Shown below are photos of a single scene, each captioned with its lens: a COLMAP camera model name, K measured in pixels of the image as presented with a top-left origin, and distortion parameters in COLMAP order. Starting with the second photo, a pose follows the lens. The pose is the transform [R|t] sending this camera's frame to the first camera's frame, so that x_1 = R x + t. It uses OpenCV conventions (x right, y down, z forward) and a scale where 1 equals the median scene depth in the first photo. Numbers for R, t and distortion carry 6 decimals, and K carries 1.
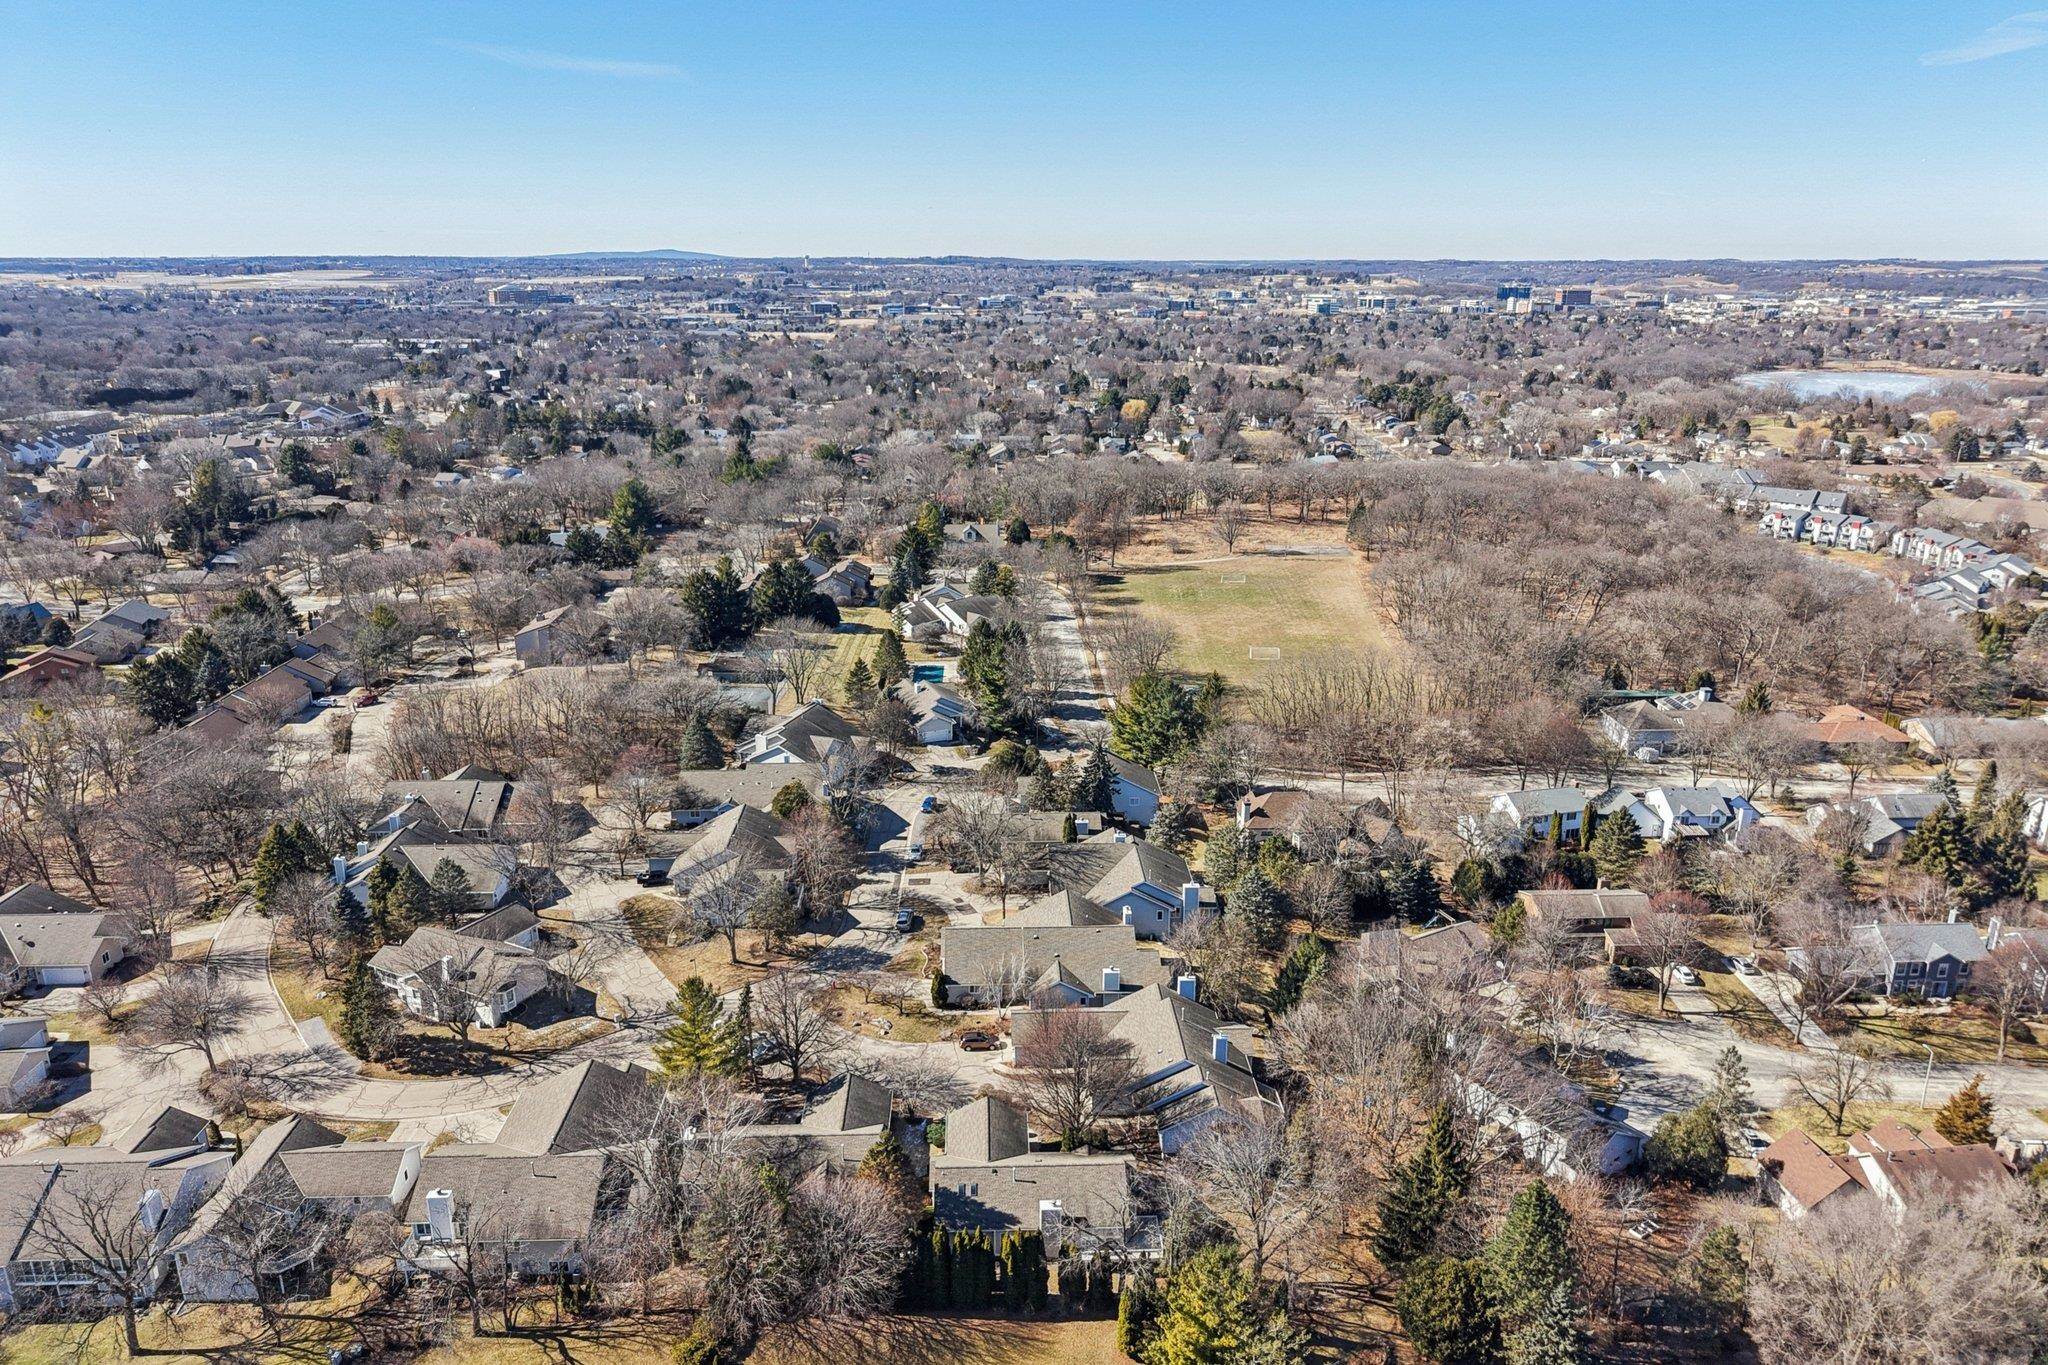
lens RADIAL K [[1389.3, 0, 1027.3], [0, 1389.3, 707.0], [0, 0, 1]] dist [0.029554, -0.029736]
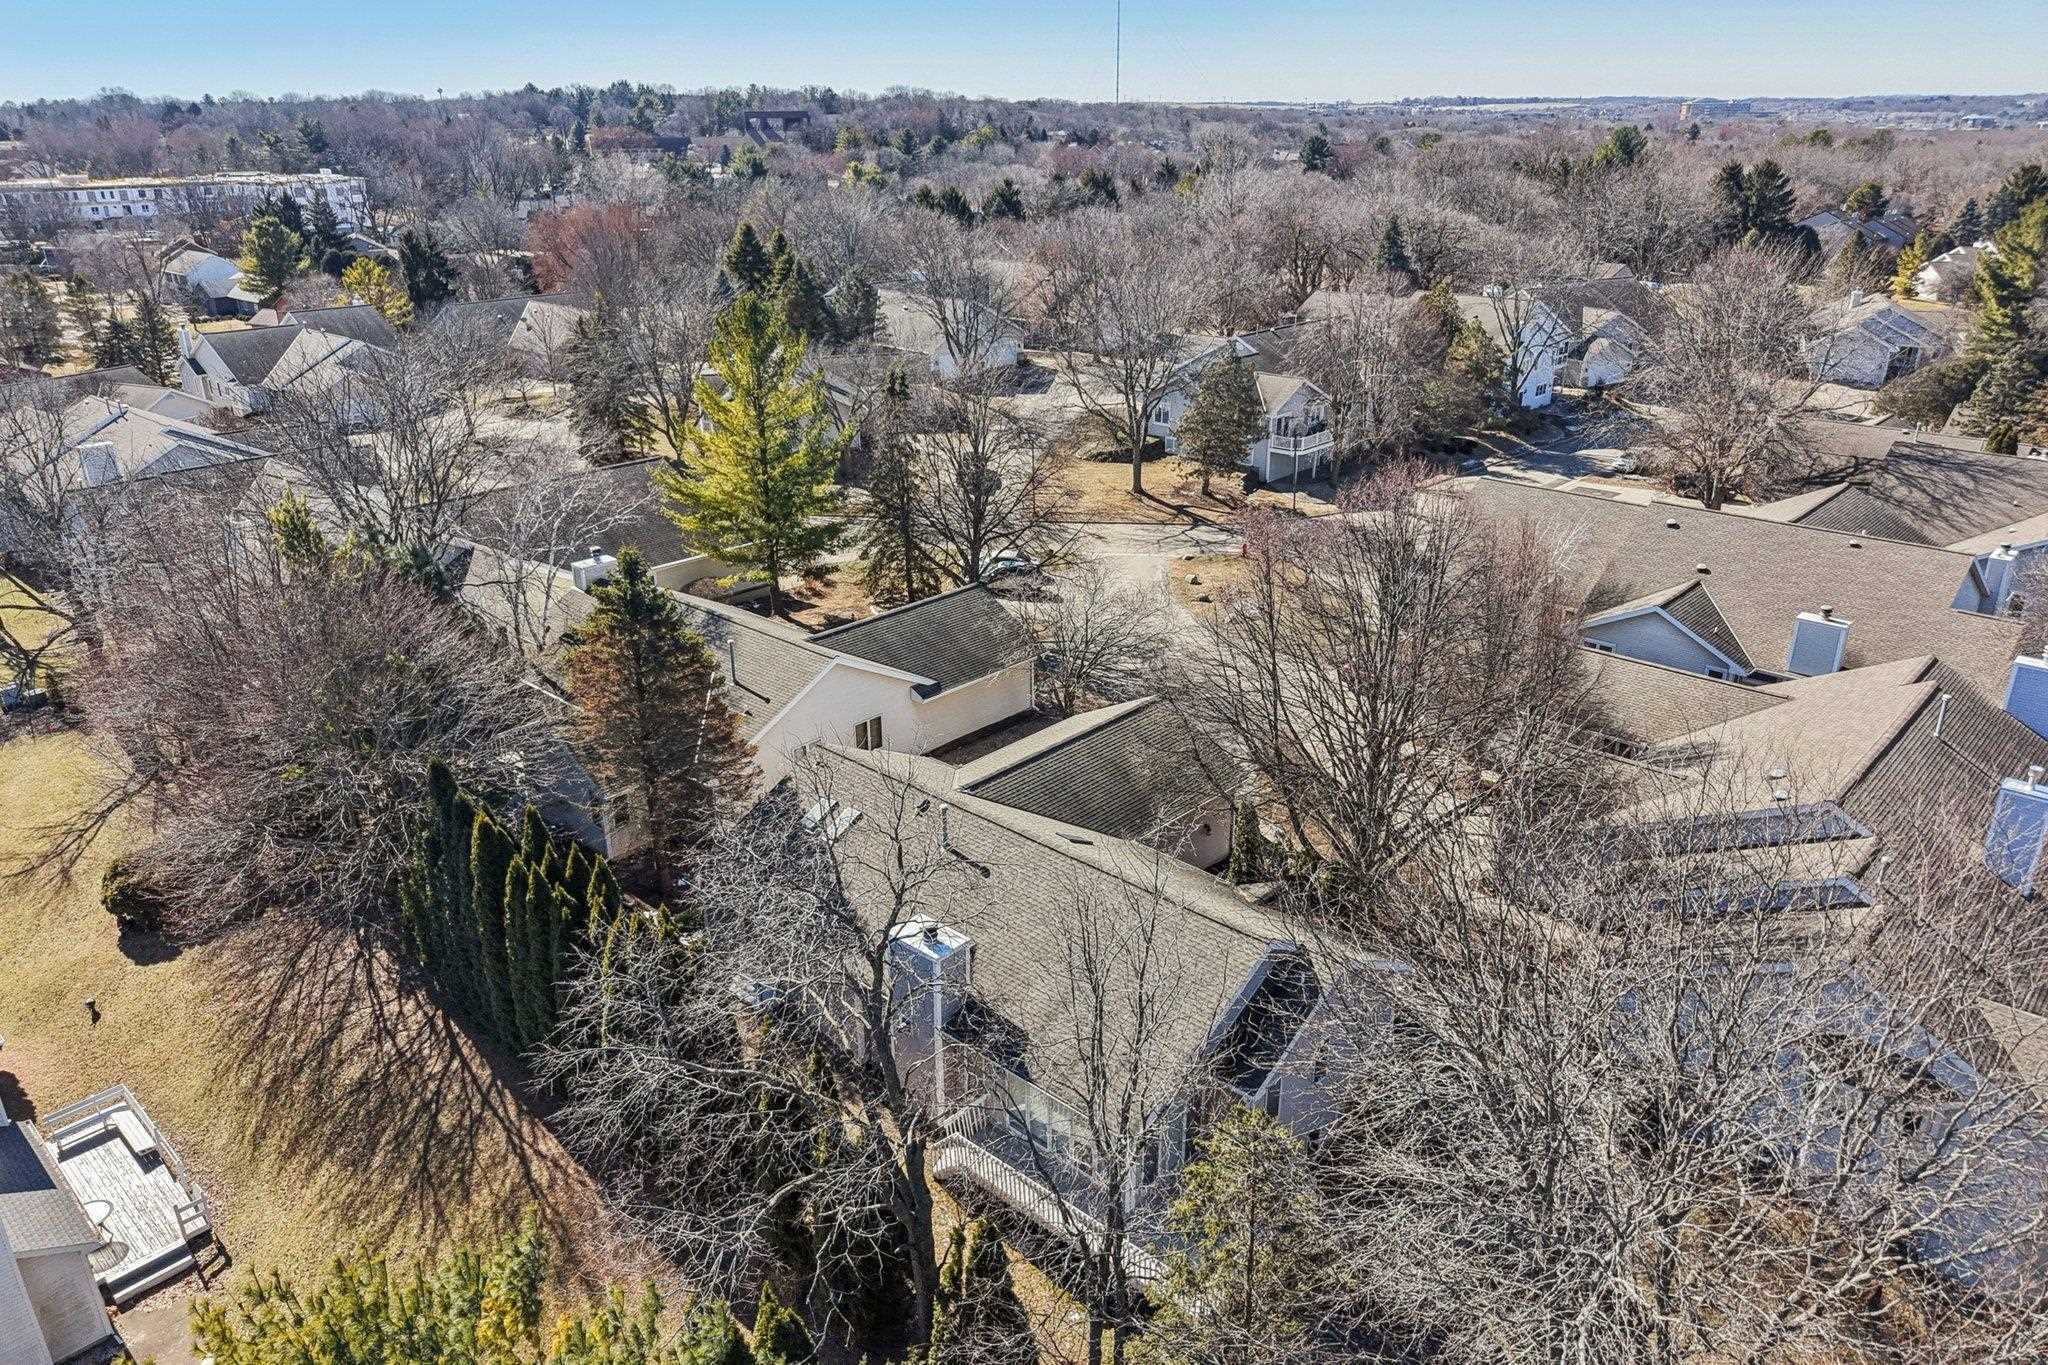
lens RADIAL K [[1389.3, 0, 1027.3], [0, 1389.3, 707.0], [0, 0, 1]] dist [0.029554, -0.029736]
pose [[0.709337, 0.269793, -0.651193, 0.136326], [-0.214705, 0.962648, 0.164955, 0.175531], [0.671374, 0.022806, 0.740768, 0.538007]]
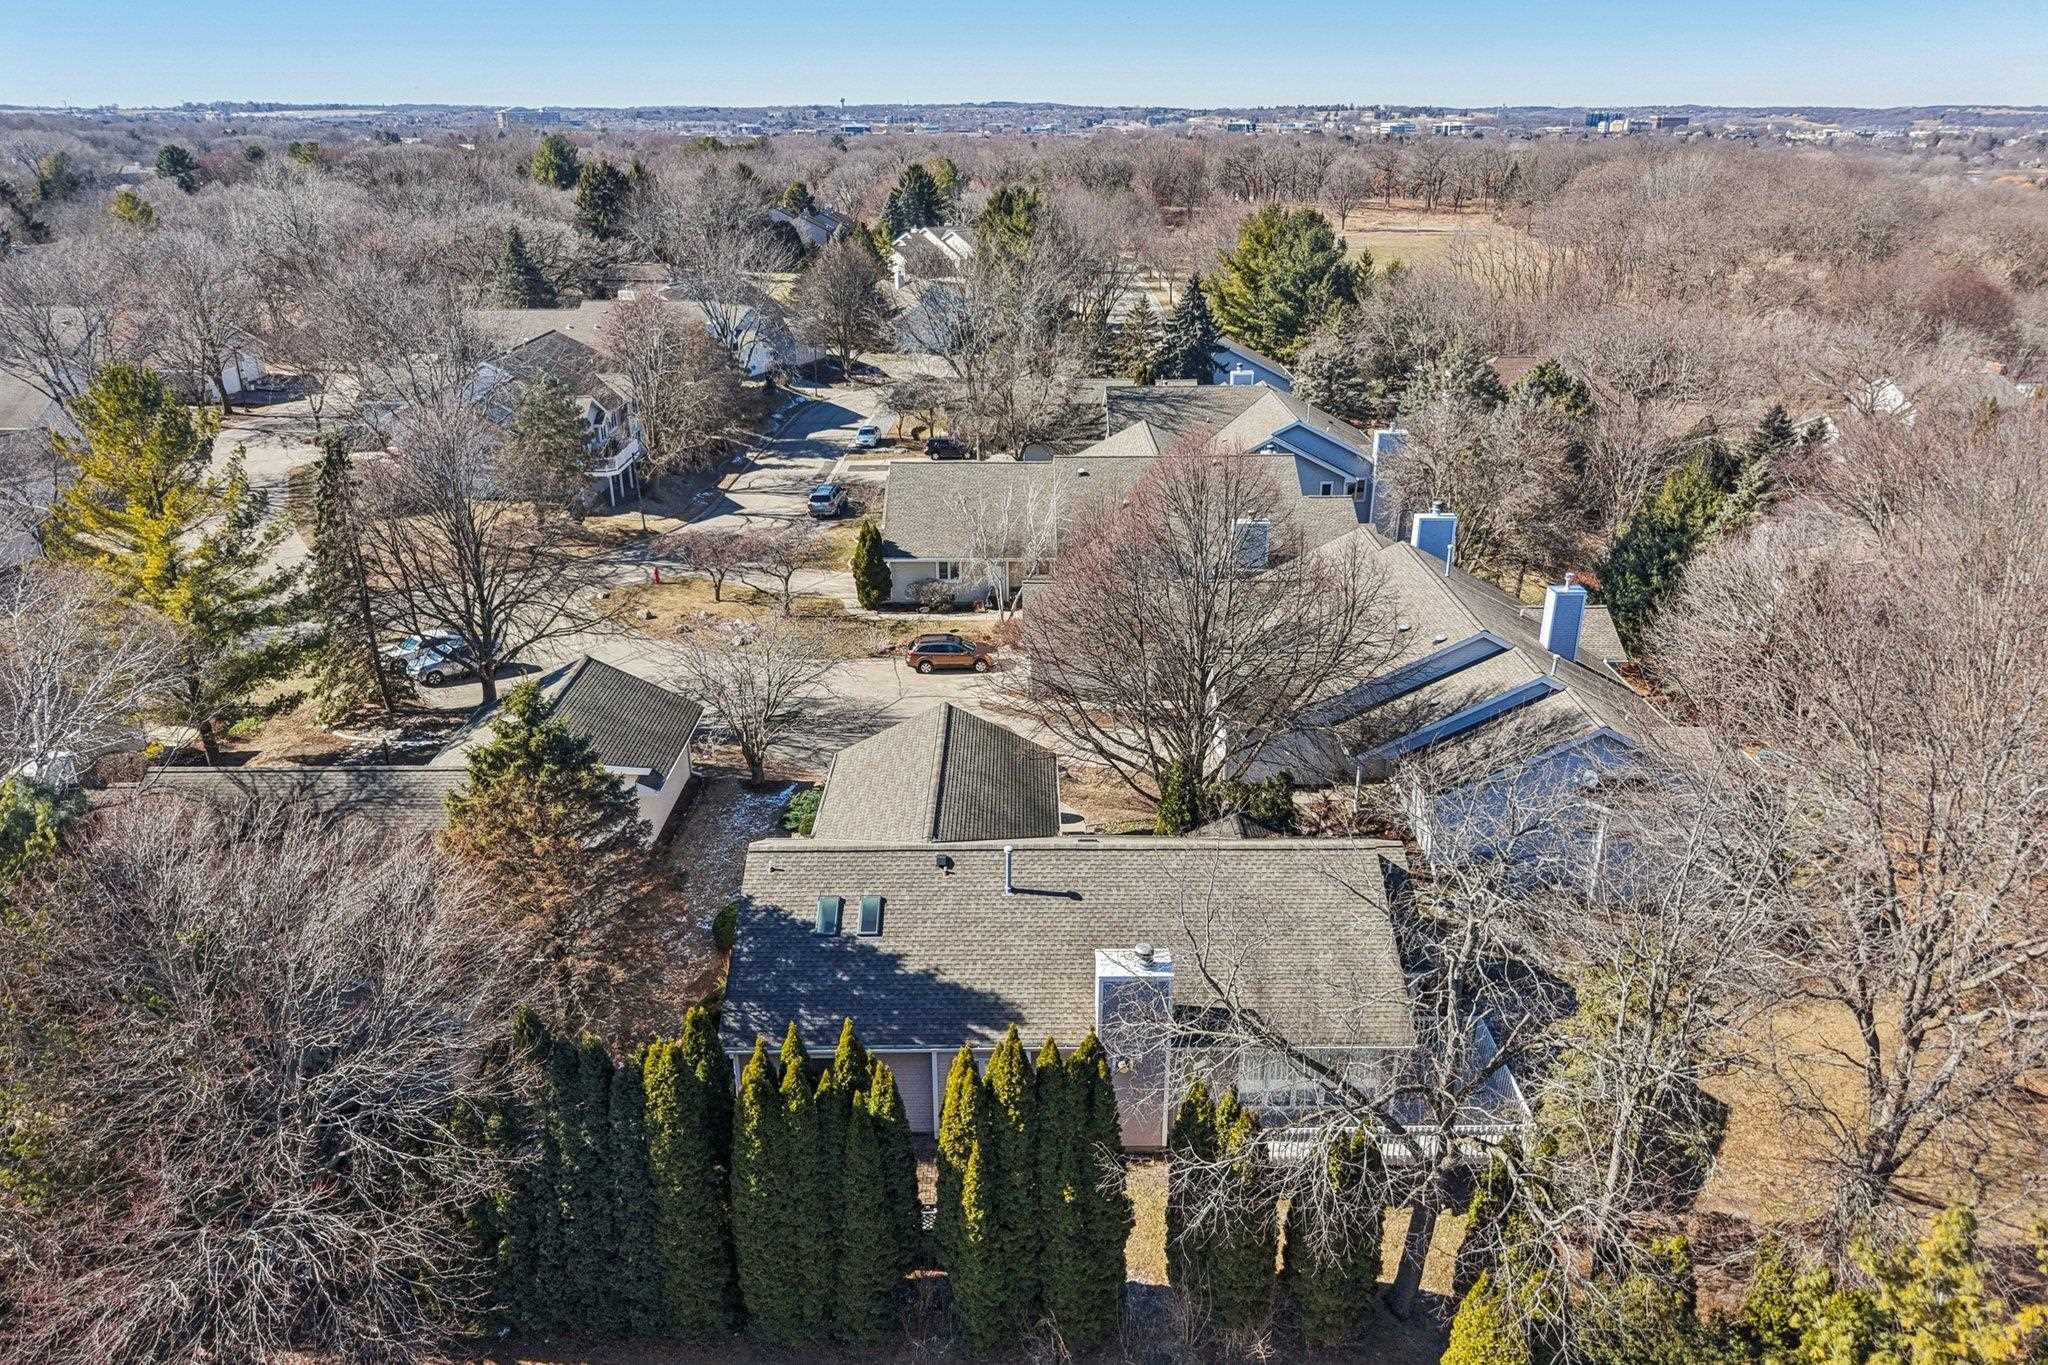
lens RADIAL K [[1389.3, 0, 1027.3], [0, 1389.3, 707.0], [0, 0, 1]] dist [0.029554, -0.029736]
pose [[0.999508, 0.007553, -0.030451, 0.002432], [-0.005083, 0.996748, 0.080418, 0.191250], [0.030959, -0.080224, 0.996296, 0.488946]]
